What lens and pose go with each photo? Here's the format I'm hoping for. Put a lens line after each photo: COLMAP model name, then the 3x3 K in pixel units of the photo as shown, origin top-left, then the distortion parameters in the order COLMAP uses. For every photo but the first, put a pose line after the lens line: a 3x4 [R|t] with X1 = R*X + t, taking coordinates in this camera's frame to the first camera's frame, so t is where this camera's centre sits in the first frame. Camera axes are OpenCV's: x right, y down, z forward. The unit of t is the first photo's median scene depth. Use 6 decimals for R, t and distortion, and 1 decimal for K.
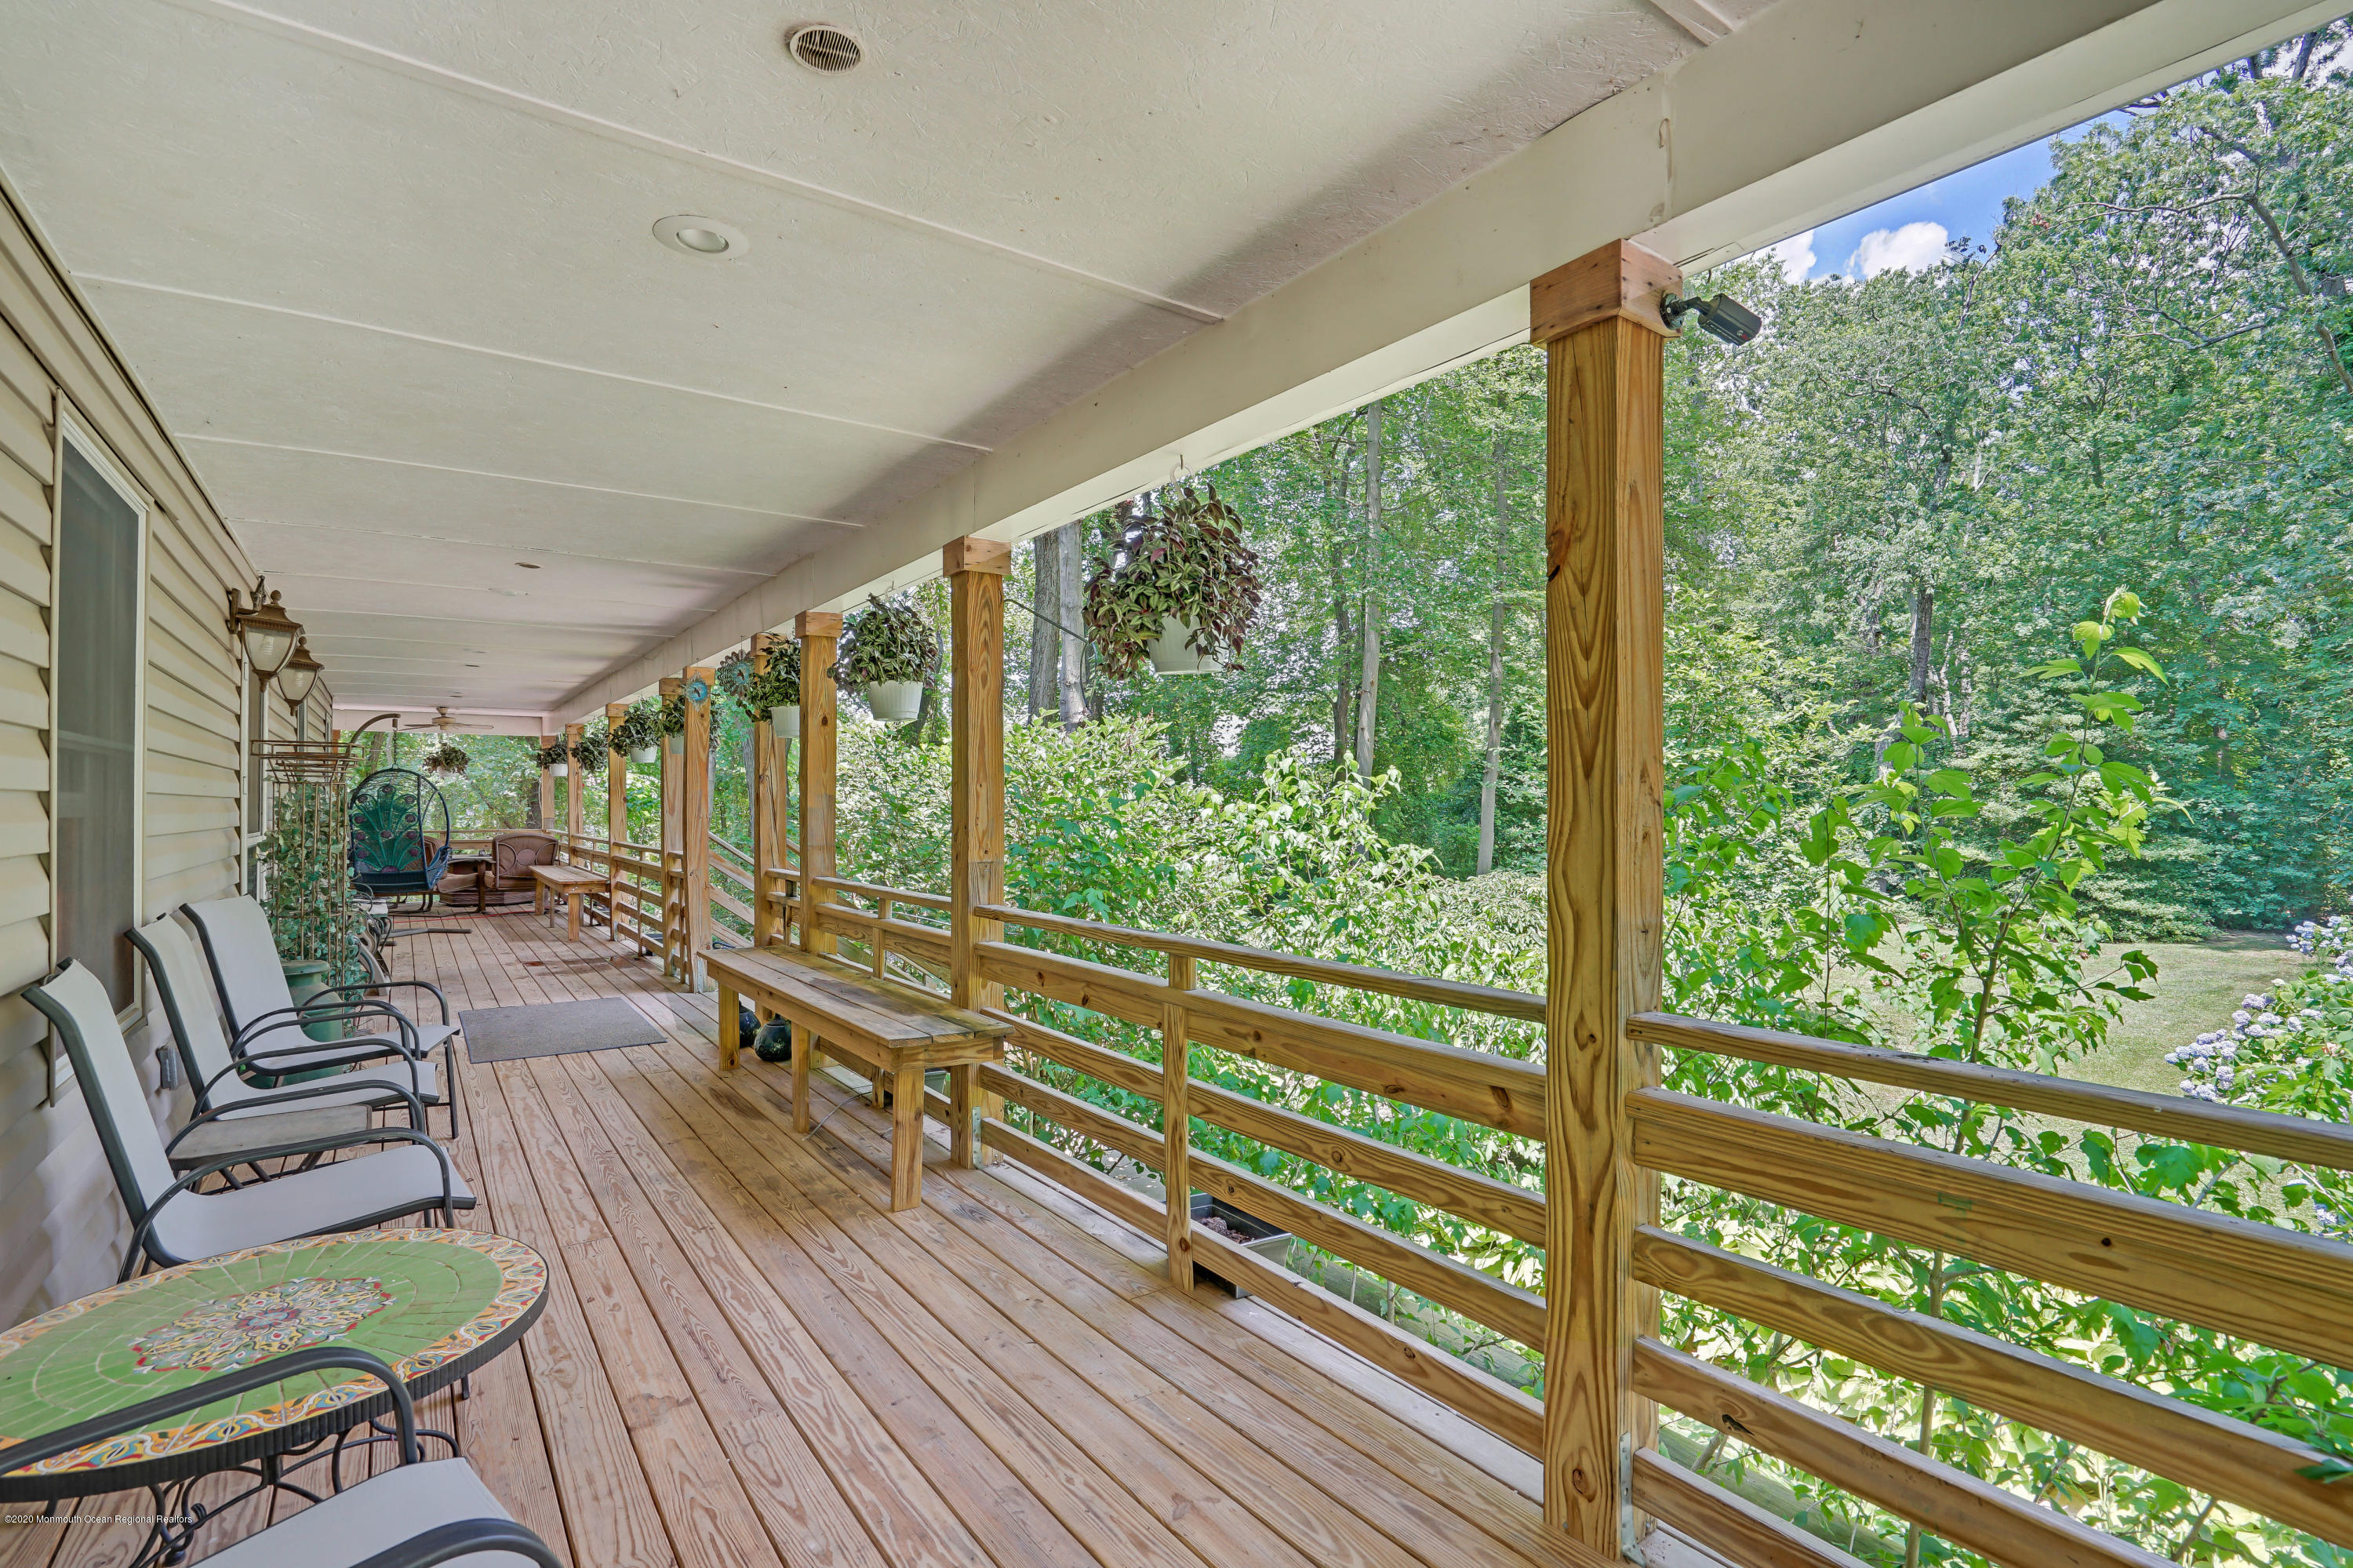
lens RADIAL K [[1076.9, 0, 1187.2], [0, 1076.9, 802.2], [0, 0, 1]] dist [-0.035554, 0.000162]
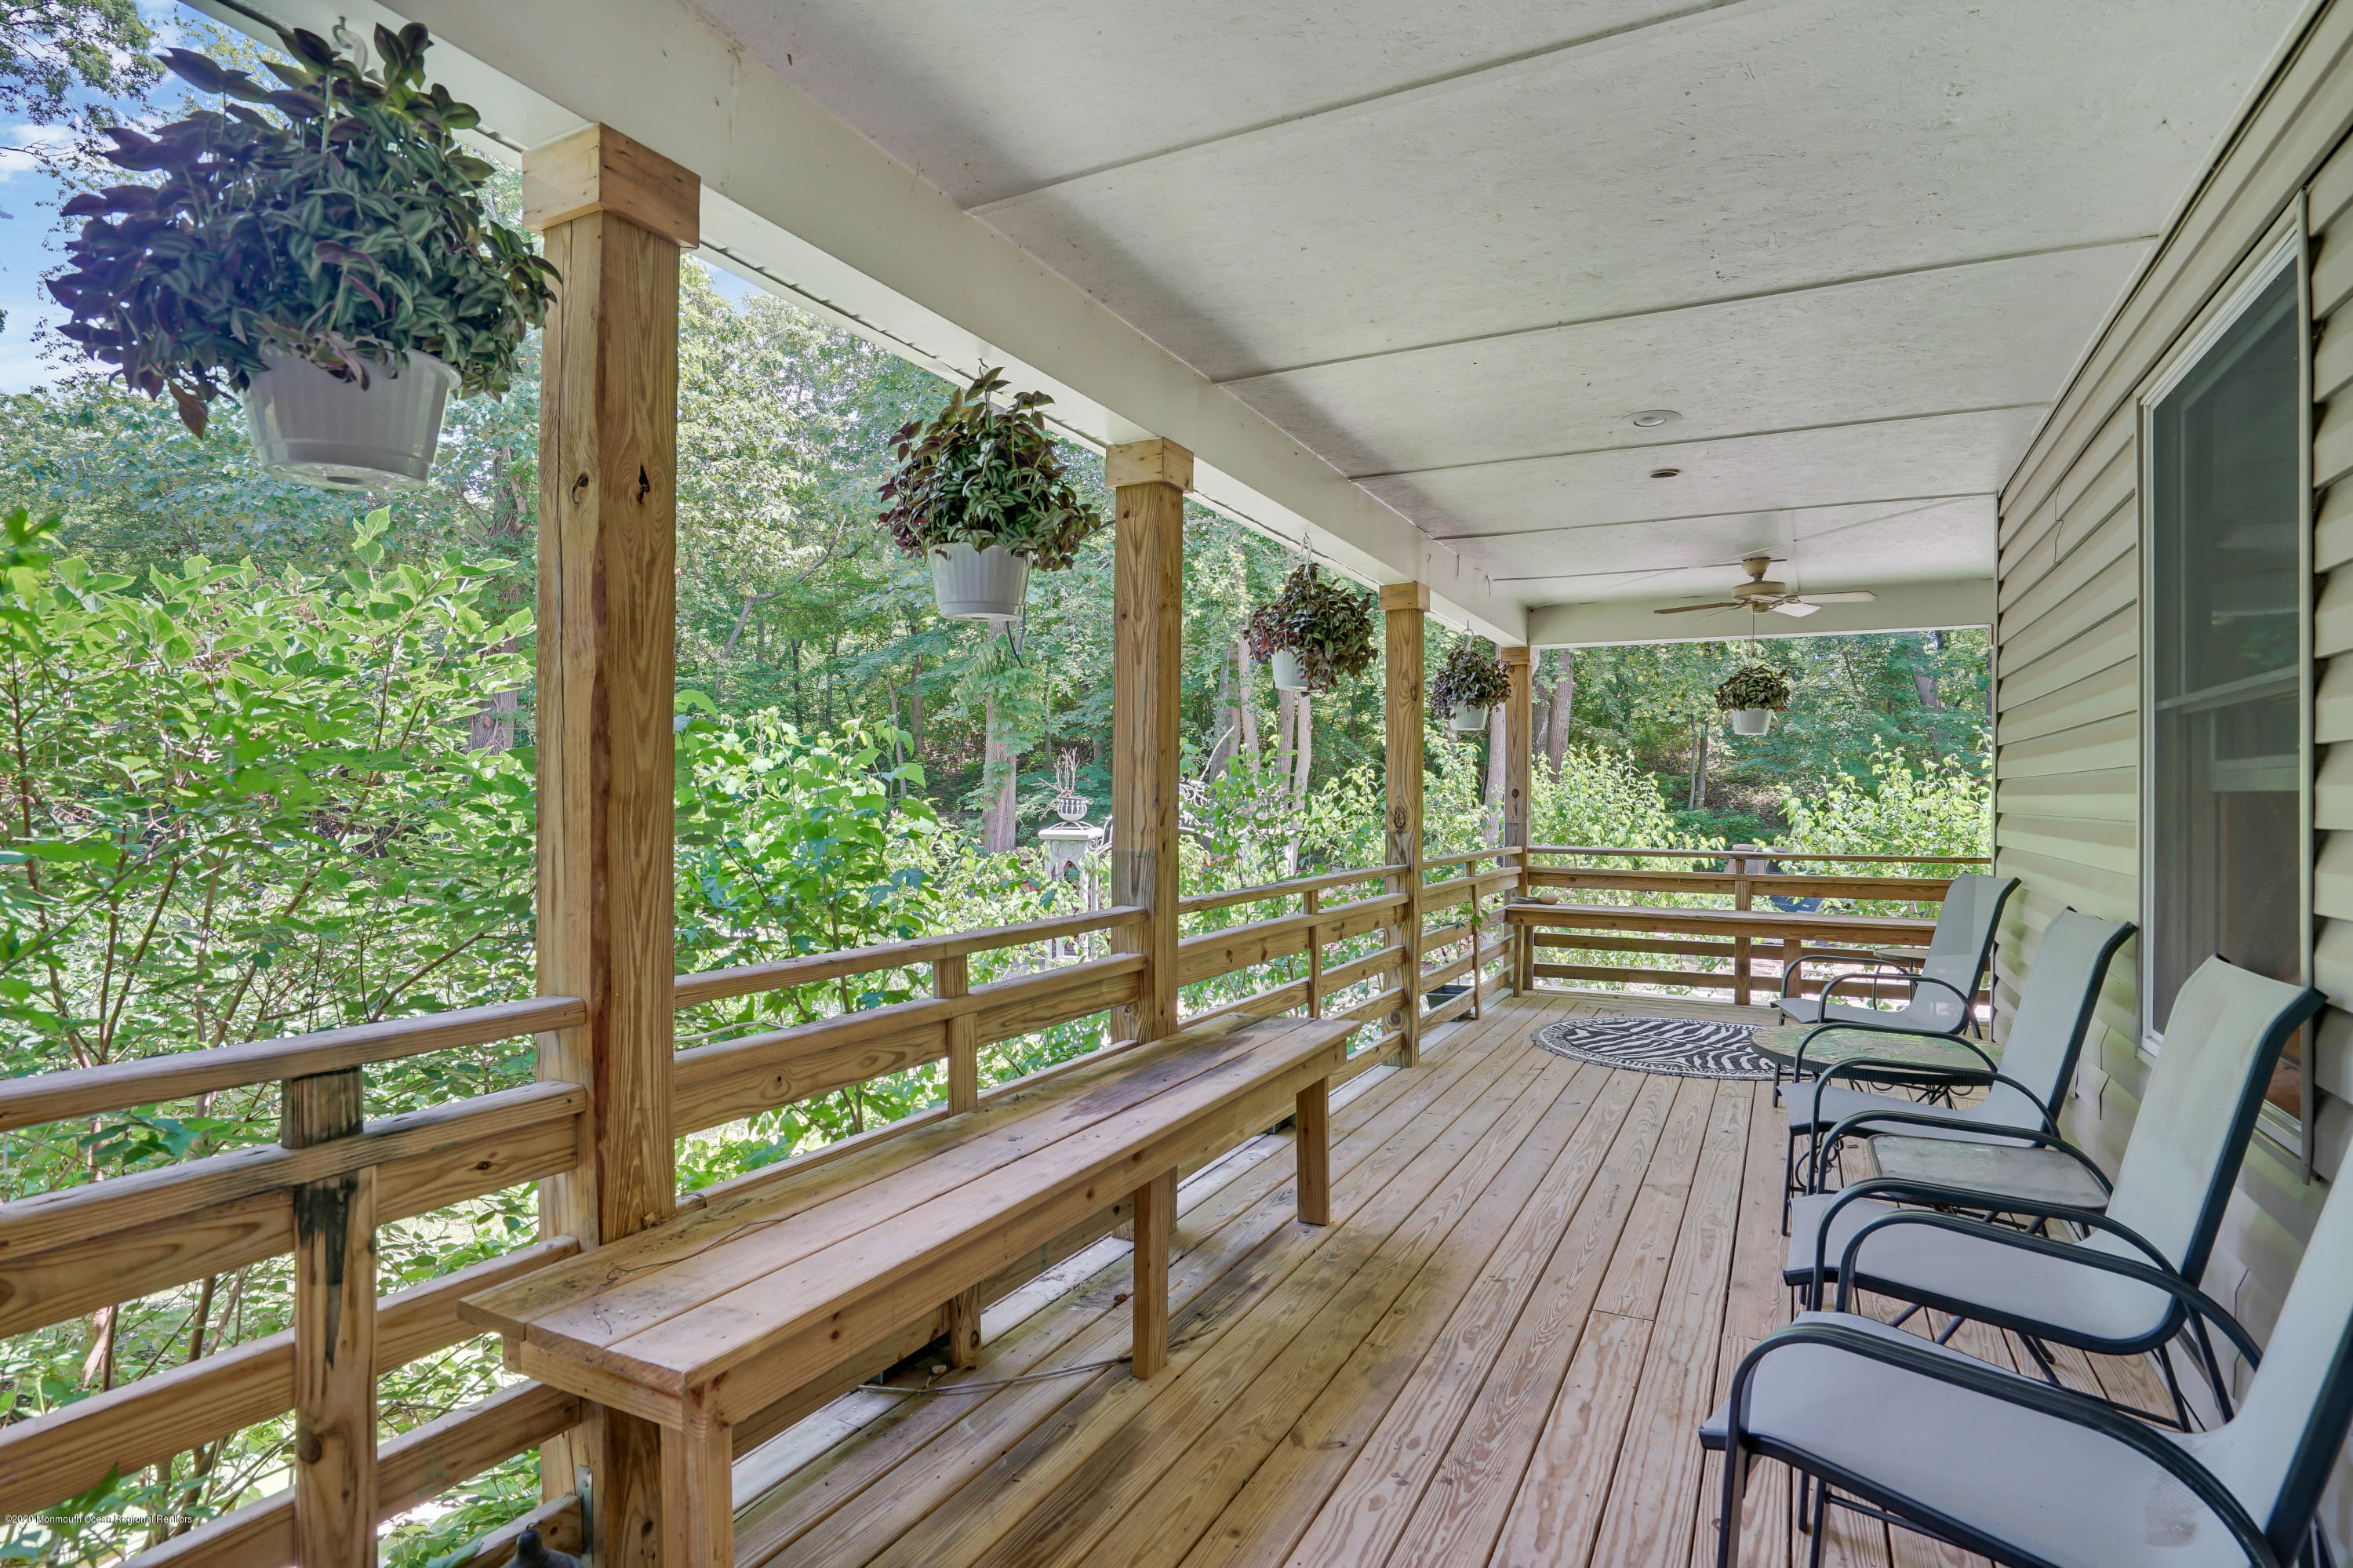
lens RADIAL K [[1245.0, 0, 1182.3], [0, 1245.0, 790.8], [0, 0, 1]] dist [0.013760, -0.000022]
pose [[-0.457126, -0.002187, 0.889399, -1.078733], [-0.020892, 0.999747, -0.008280, 0.024305], [-0.889156, -0.022367, -0.457057, 1.489792]]
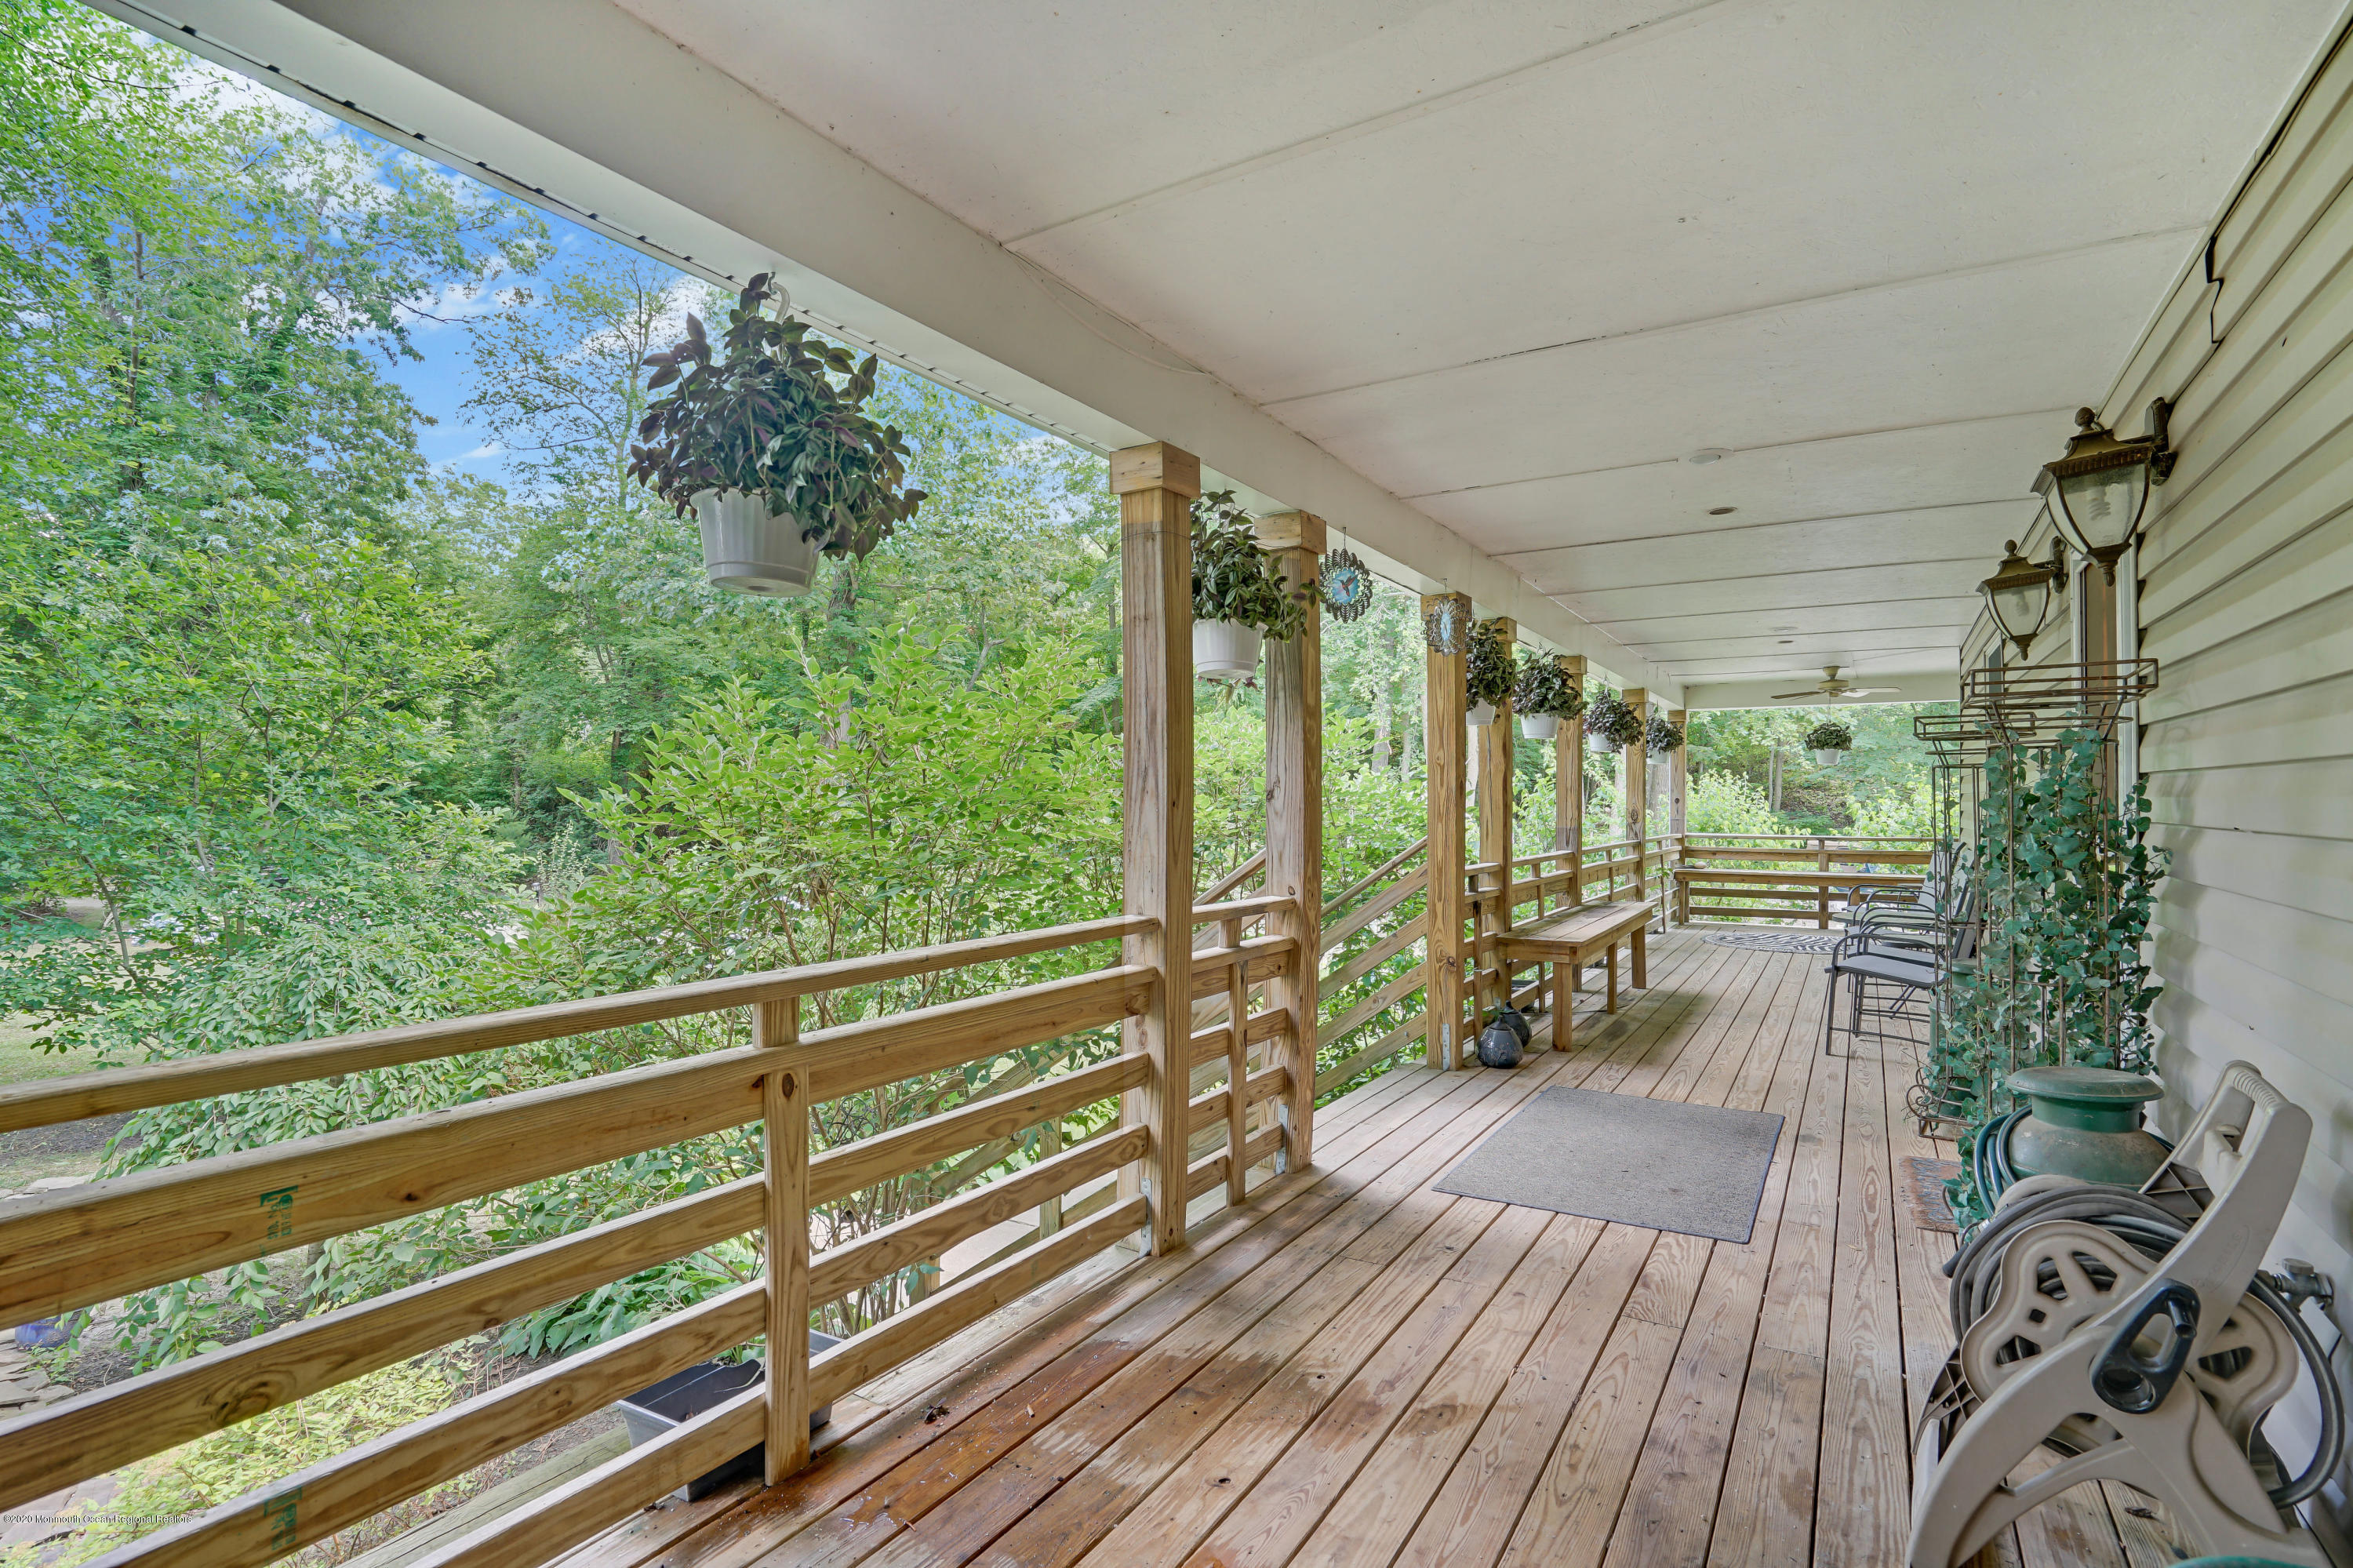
lens RADIAL K [[1281.3, 0, 1042.9], [0, 1281.3, 795.5], [0, 0, 1]] dist [-0.046126, 0.002858]
pose [[-0.347252, 0.002584, 0.937768, -1.919048], [-0.015287, 0.999848, -0.008416, 0.036753], [-0.937647, -0.017259, -0.347159, 2.606576]]
